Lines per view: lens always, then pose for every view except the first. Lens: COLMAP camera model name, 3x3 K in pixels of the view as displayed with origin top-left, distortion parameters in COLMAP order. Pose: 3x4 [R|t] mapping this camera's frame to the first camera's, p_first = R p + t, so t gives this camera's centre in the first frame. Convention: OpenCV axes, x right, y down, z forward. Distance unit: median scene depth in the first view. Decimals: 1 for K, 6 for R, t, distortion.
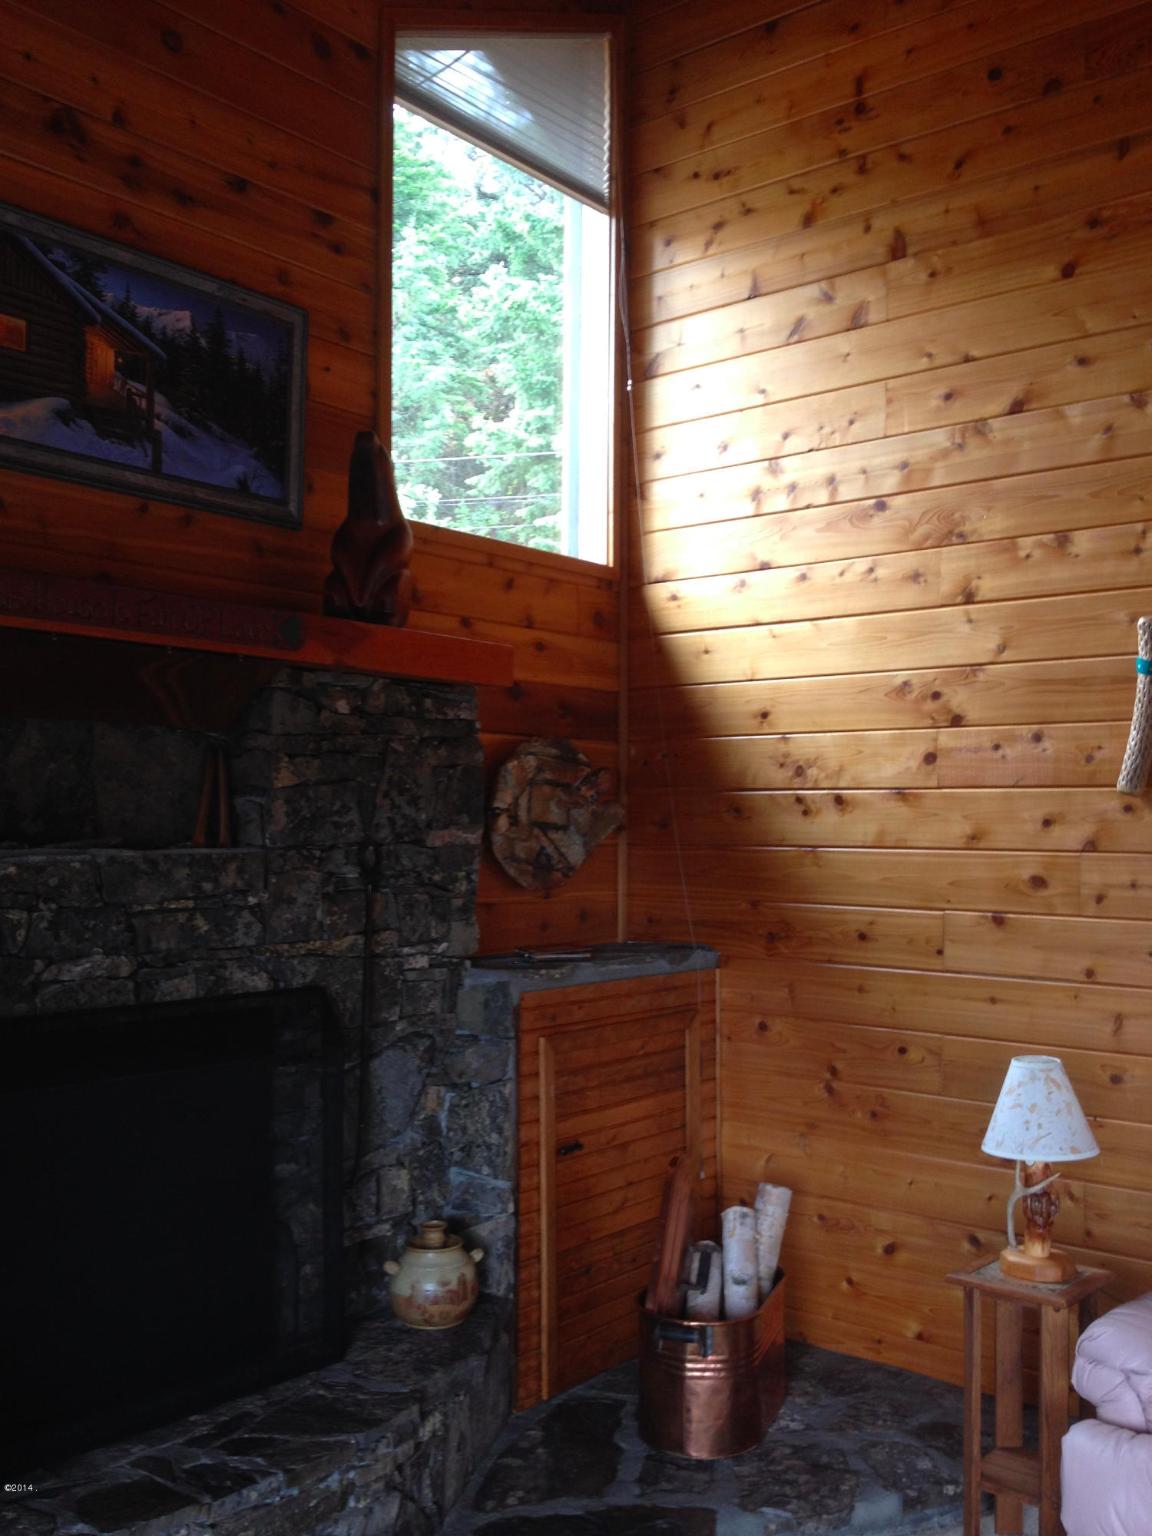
lens RADIAL K [[1456.7, 0, 585.3], [0, 1456.7, 769.2], [0, 0, 1]] dist [0.157491, -0.339730]
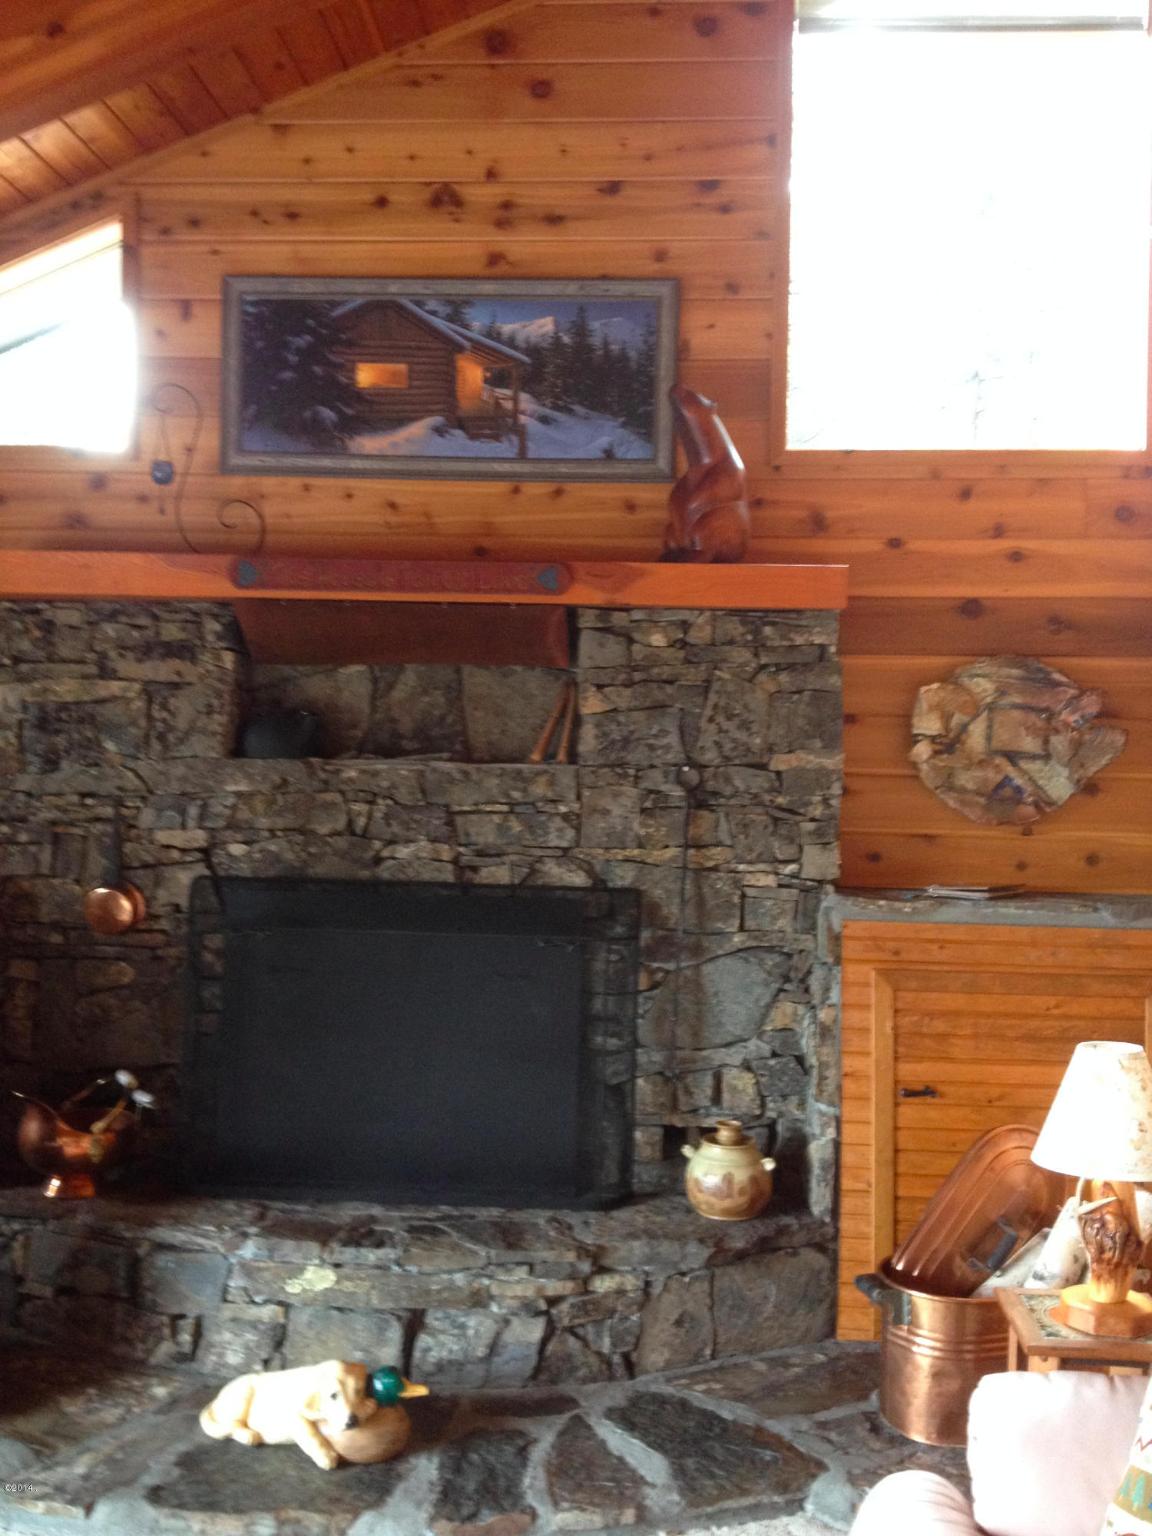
lens RADIAL K [[1456.7, 0, 585.3], [0, 1456.7, 769.2], [0, 0, 1]] dist [0.157491, -0.339730]
pose [[0.582958, 0.010396, -0.812436, 0.707012], [0.013843, 0.999646, 0.022724, 0.029292], [0.812385, -0.024493, 0.582607, 0.313901]]
